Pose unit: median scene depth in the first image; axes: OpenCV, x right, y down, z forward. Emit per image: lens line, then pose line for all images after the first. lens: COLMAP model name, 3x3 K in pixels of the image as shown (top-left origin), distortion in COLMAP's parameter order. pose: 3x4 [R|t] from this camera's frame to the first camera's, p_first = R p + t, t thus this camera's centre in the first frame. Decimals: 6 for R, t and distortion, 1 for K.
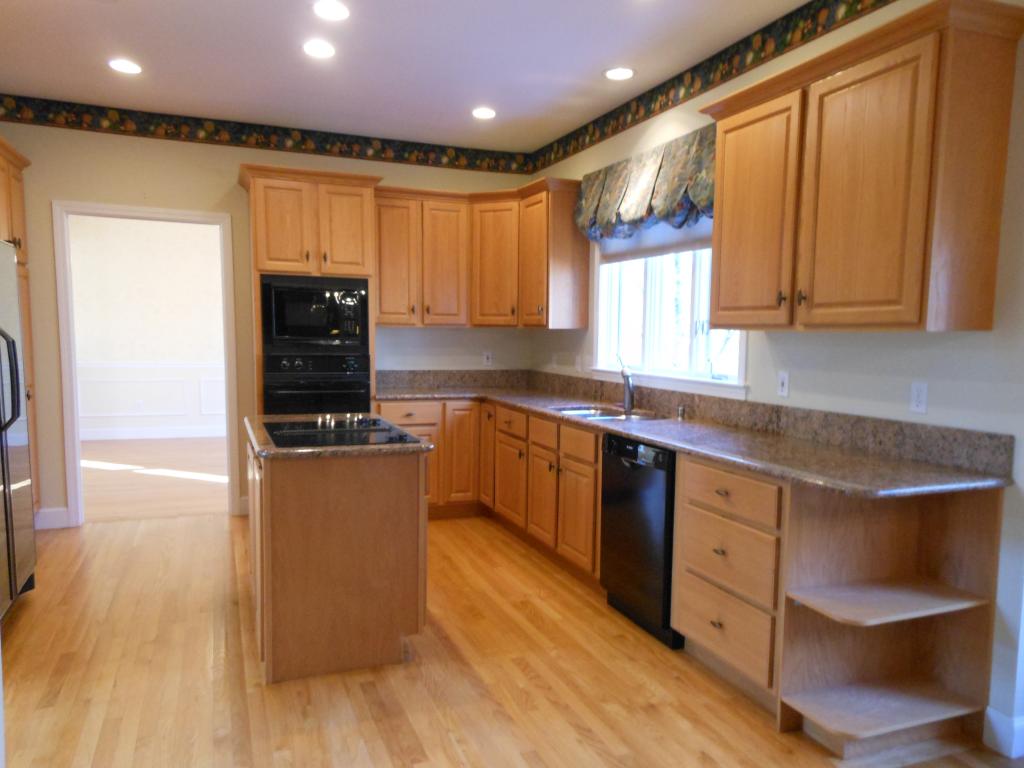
lens RADIAL K [[760.1, 0, 498.3], [0, 760.1, 405.2], [0, 0, 1]] dist [0.037009, -0.009036]
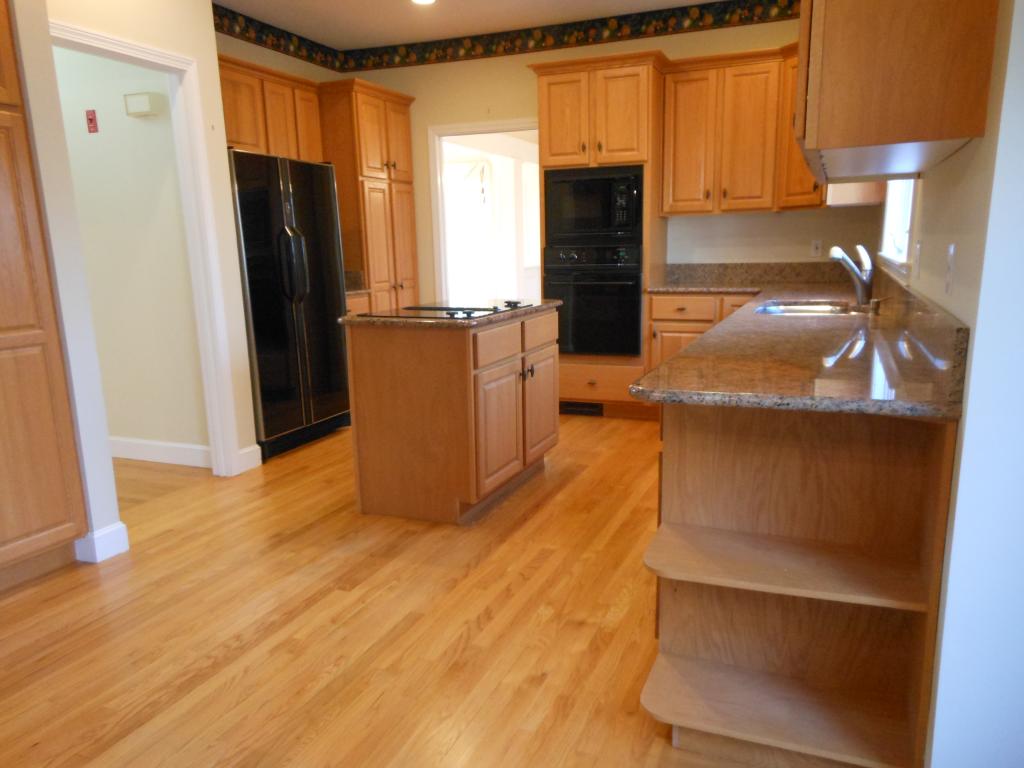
lens RADIAL K [[760.1, 0, 515.3], [0, 760.1, 393.7], [0, 0, 1]] dist [0.037009, -0.009036]
pose [[0.719007, 0.106207, -0.686840, 0.405932], [-0.038015, 0.992785, 0.113720, 0.017168], [0.693962, -0.055655, 0.717857, 0.182951]]
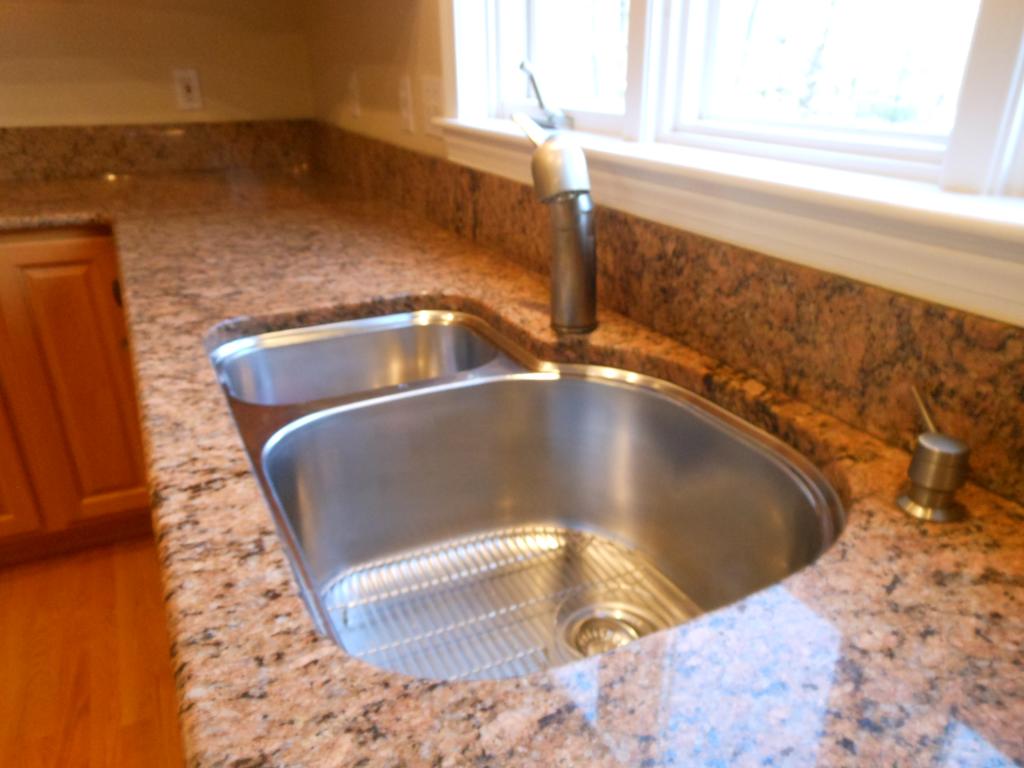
lens RADIAL K [[760.1, 0, 520.5], [0, 760.1, 387.1], [0, 0, 1]] dist [0.037009, -0.009036]
pose [[0.992594, -0.064314, 0.103059, 0.115899], [0.029471, 0.950503, 0.309313, -0.041276], [-0.117851, -0.303985, 0.945359, 0.691499]]
